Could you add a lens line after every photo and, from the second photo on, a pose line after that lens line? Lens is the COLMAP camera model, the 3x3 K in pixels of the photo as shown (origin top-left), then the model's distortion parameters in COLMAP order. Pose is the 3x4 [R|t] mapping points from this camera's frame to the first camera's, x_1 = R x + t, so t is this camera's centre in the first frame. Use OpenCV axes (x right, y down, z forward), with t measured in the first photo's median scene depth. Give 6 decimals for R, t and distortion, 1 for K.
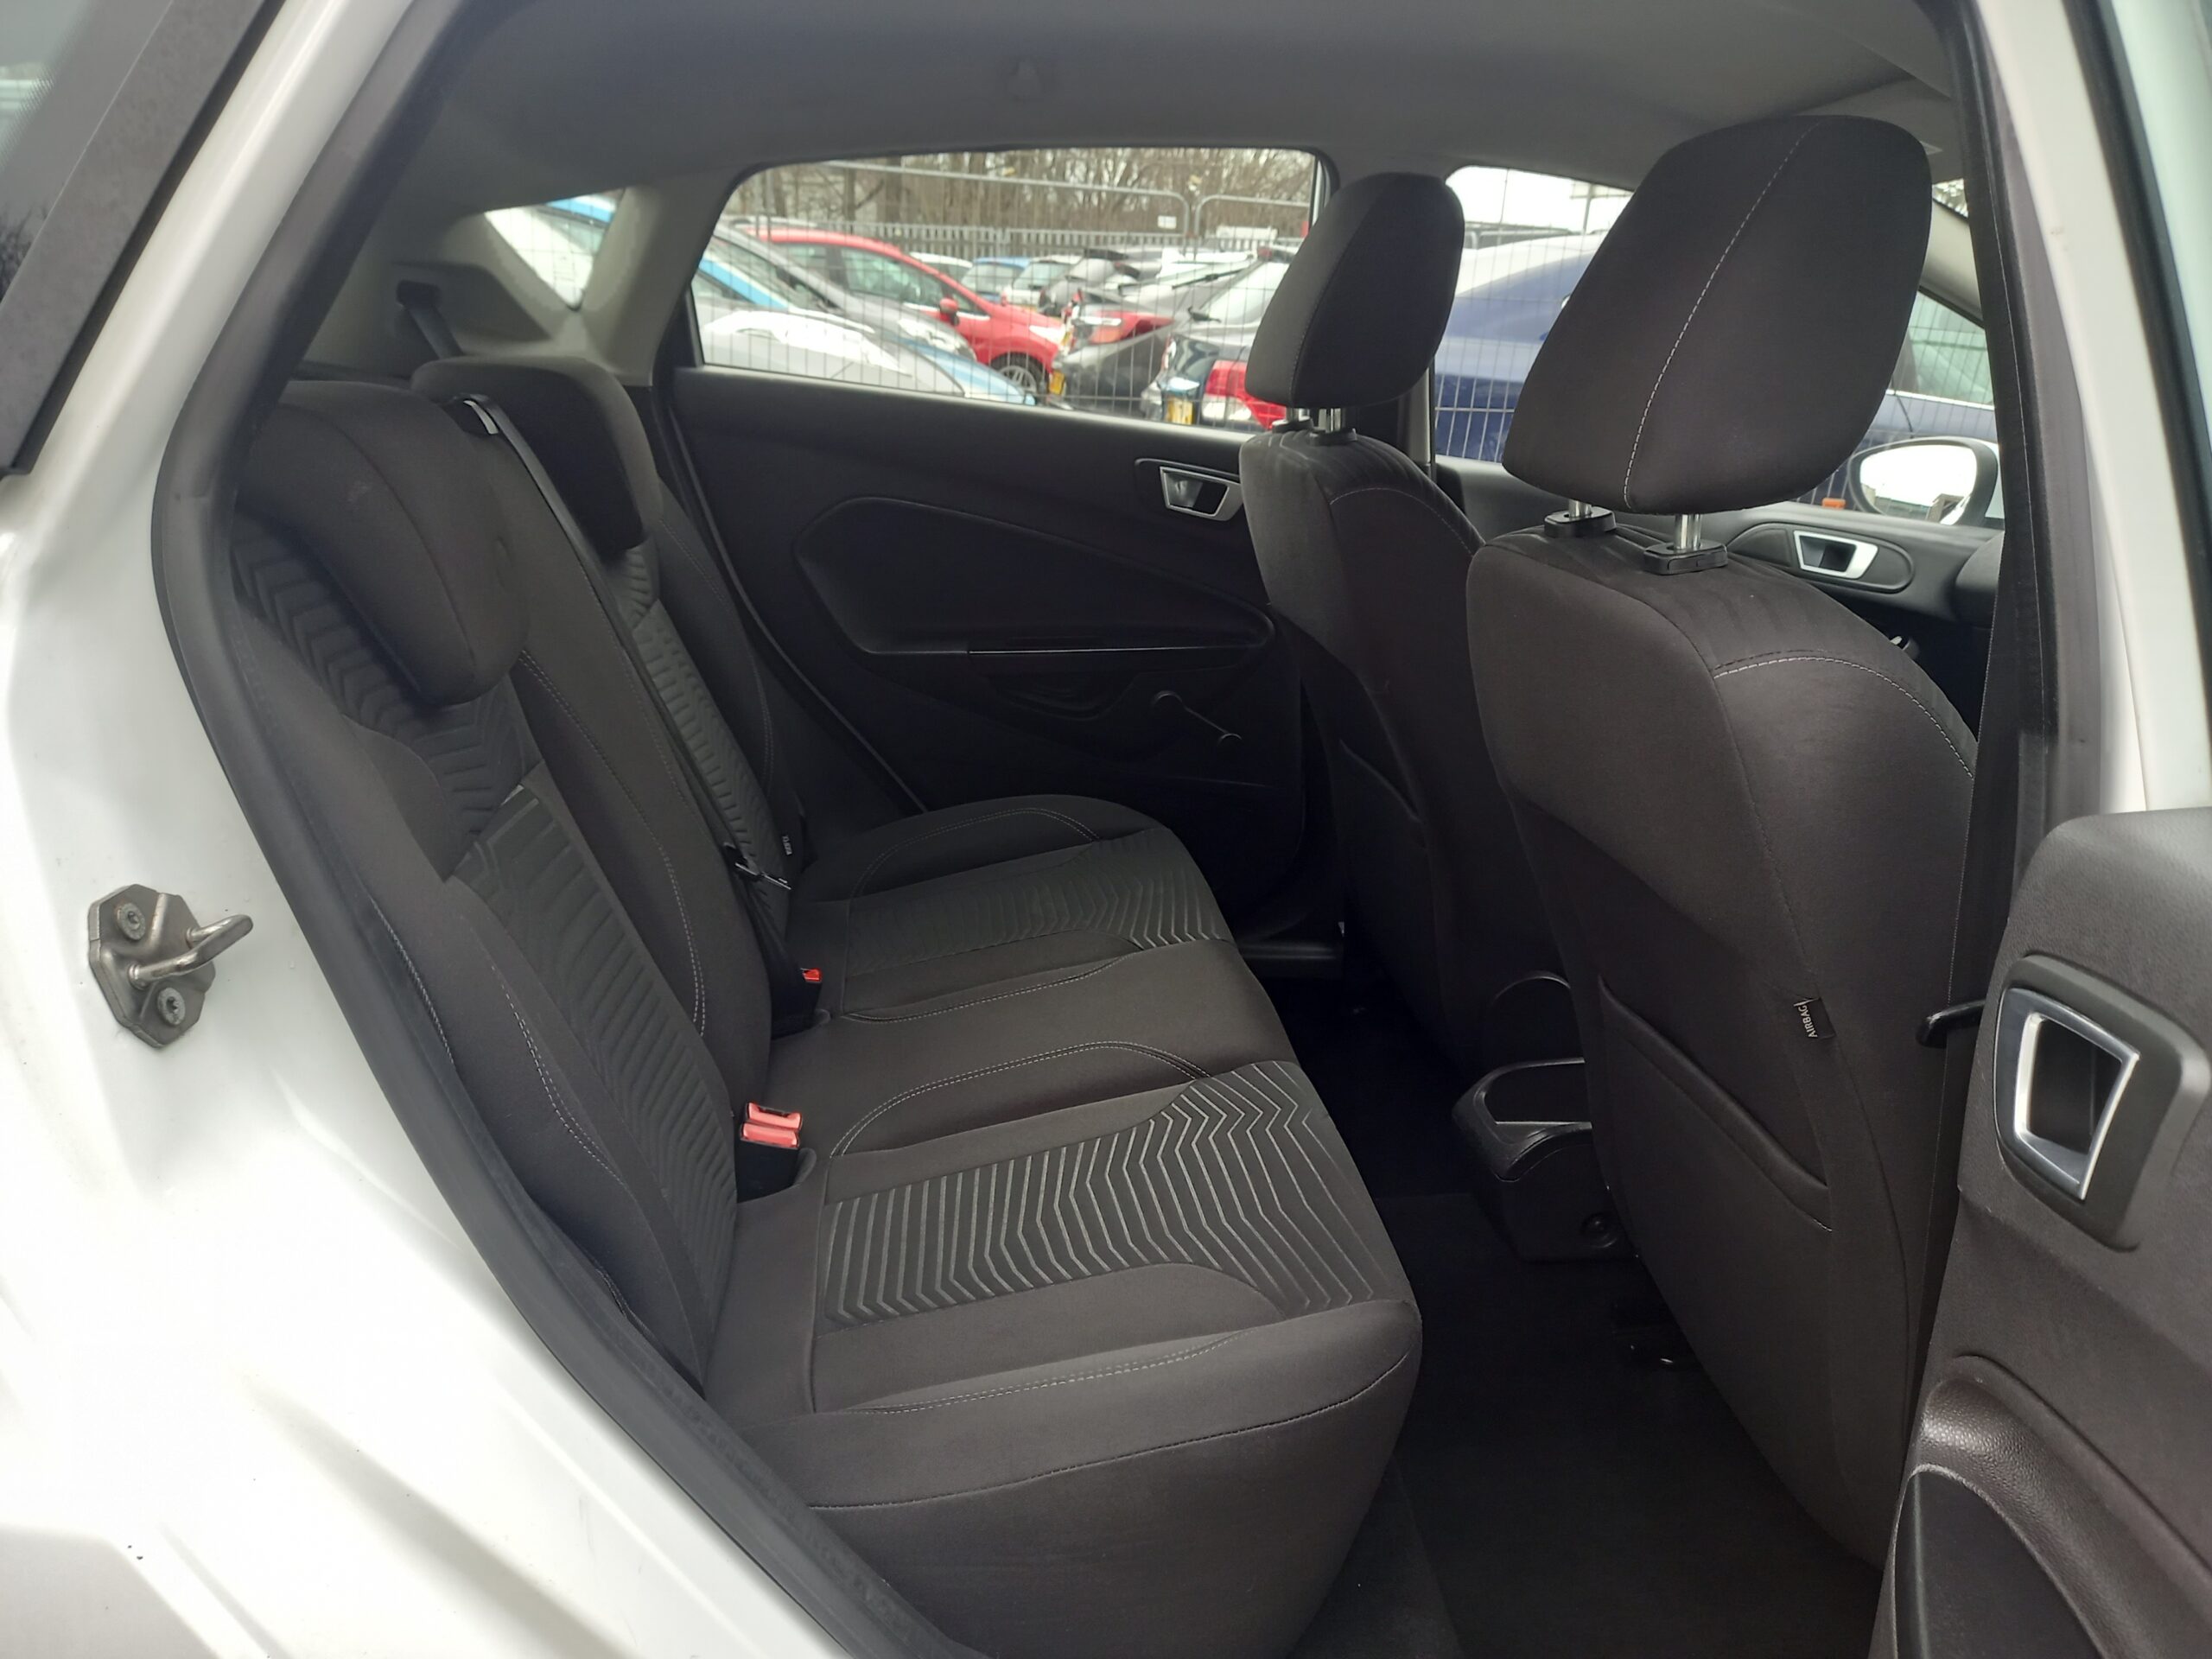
lens RADIAL K [[1613.2, 0, 1118.0], [0, 1613.2, 839.1], [0, 0, 1]] dist [0.057671, -0.057283]
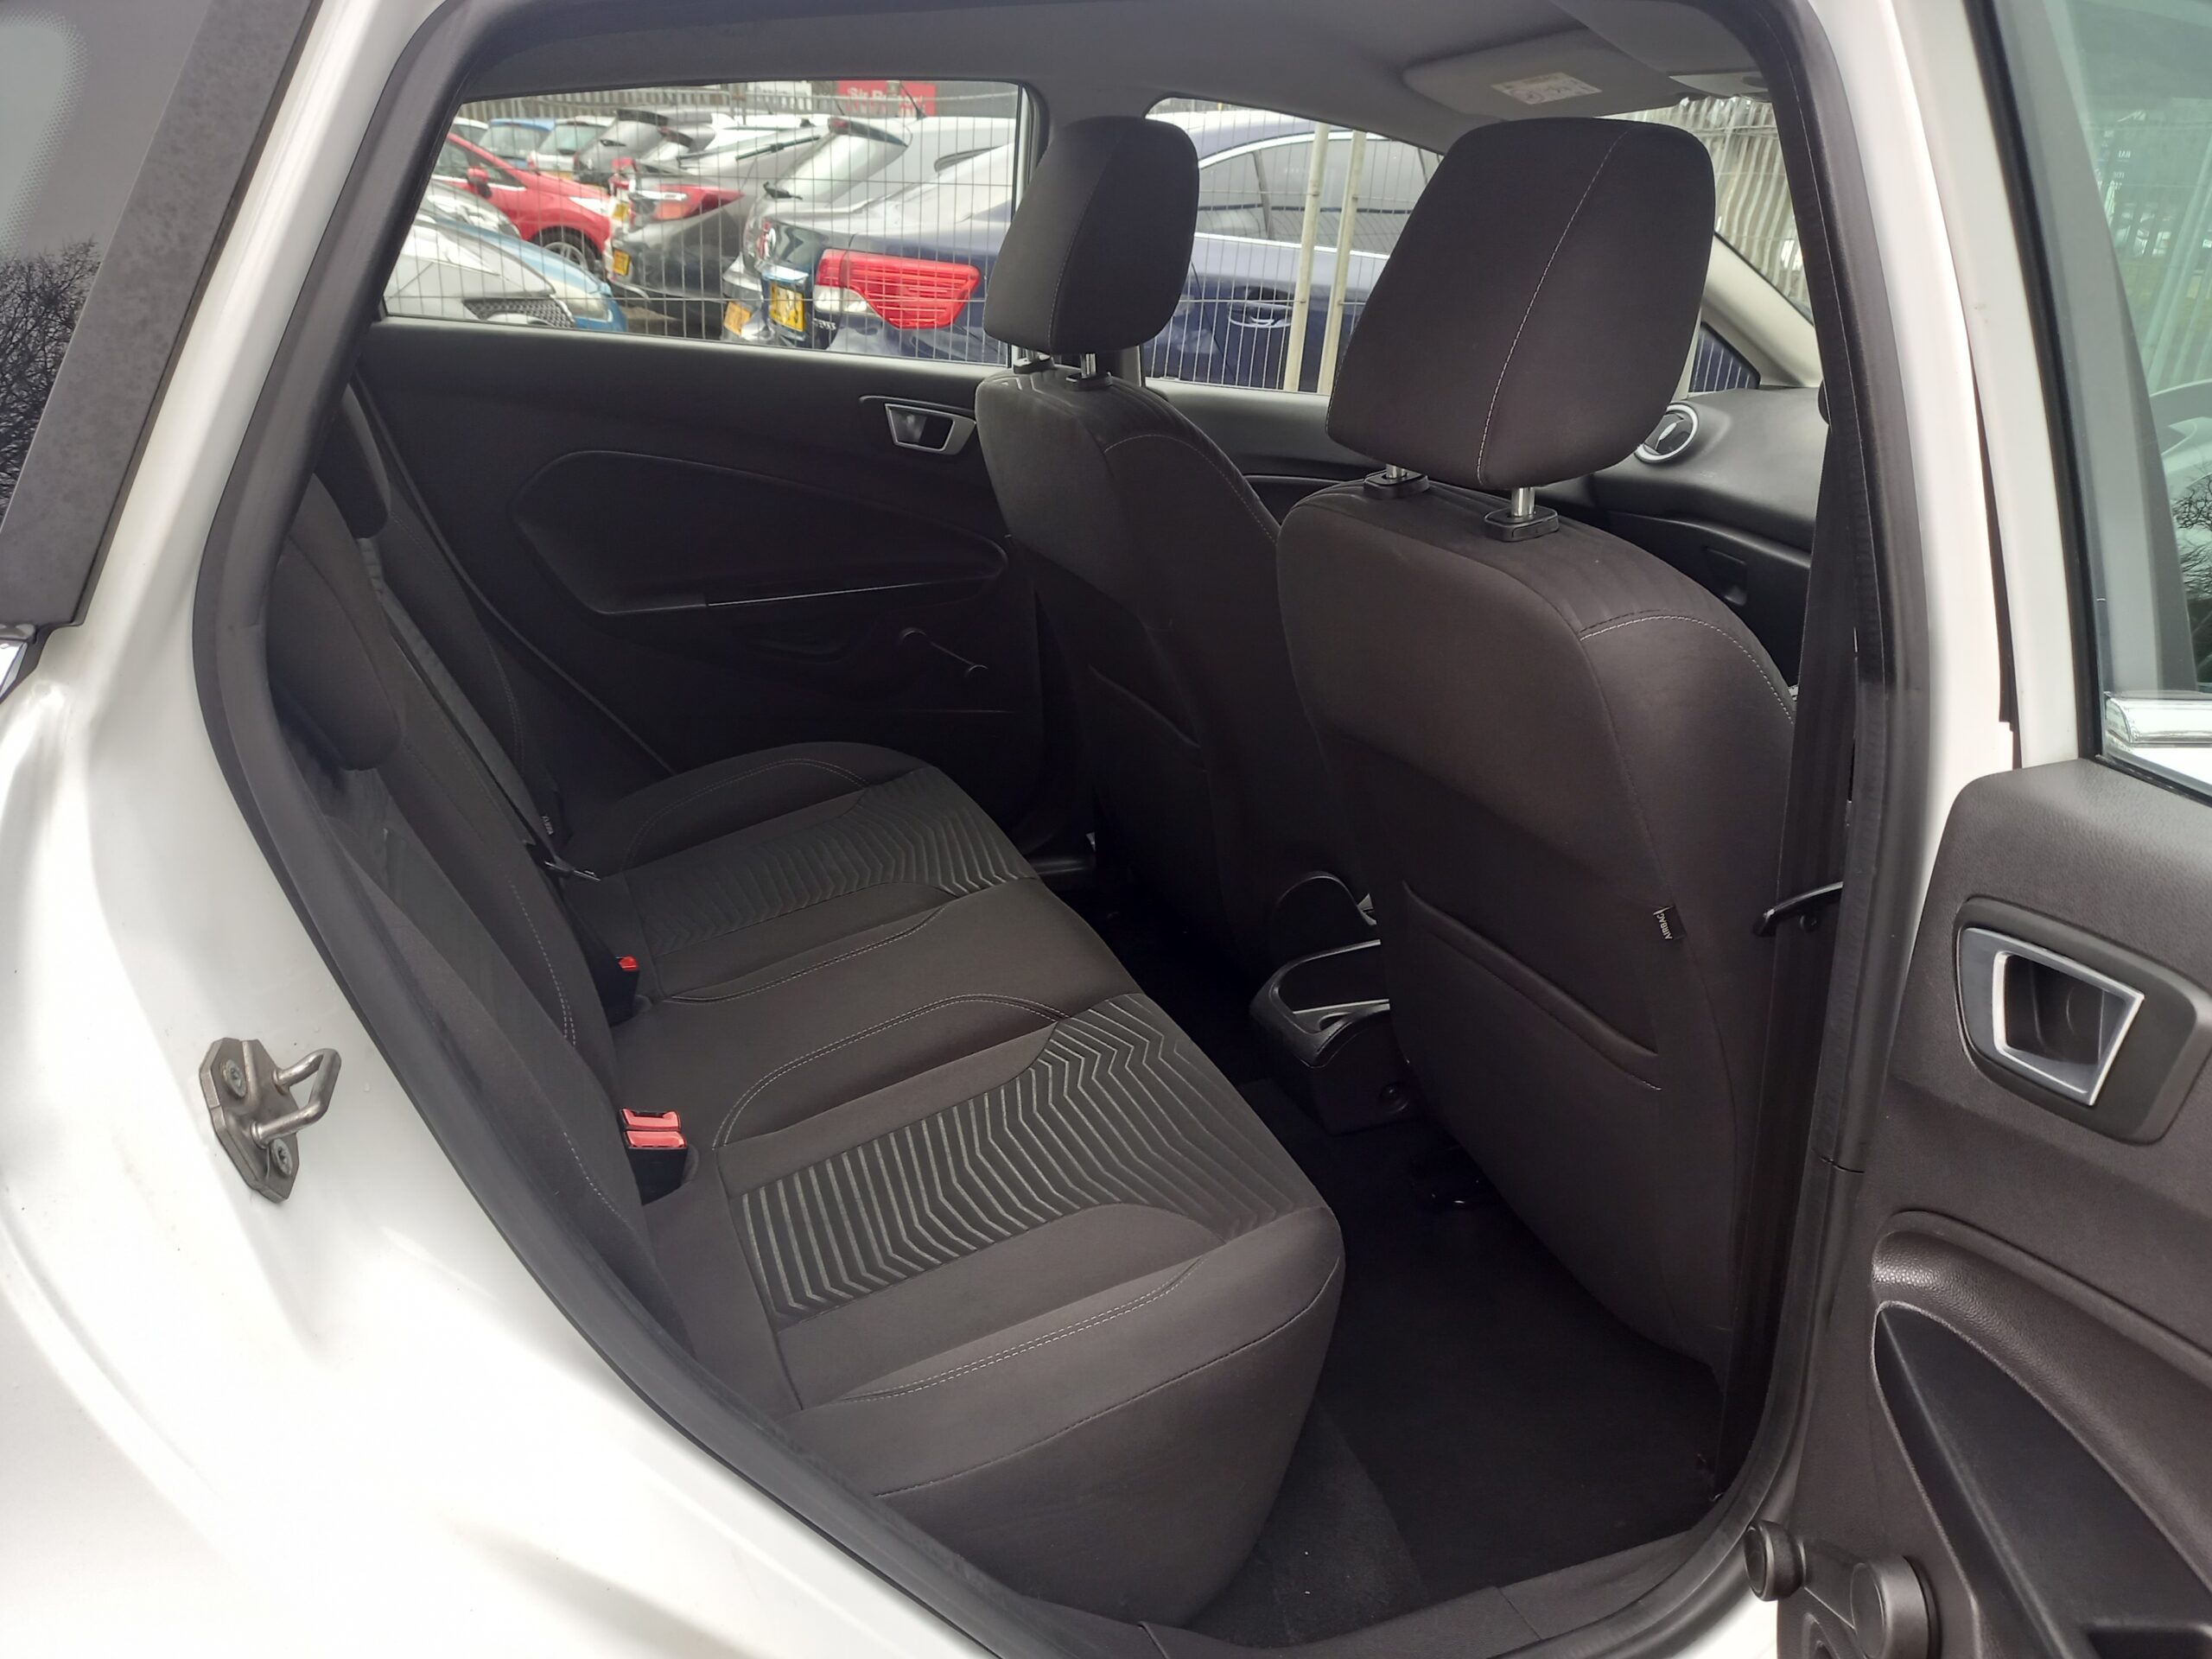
lens RADIAL K [[1603.1, 0, 1115.8], [0, 1603.1, 838.8], [0, 0, 1]] dist [0.062062, -0.055430]
pose [[0.966157, -0.109134, 0.233730, -0.120110], [0.090858, 0.992002, 0.087614, -0.047593], [-0.241422, -0.063412, 0.968346, -0.011869]]
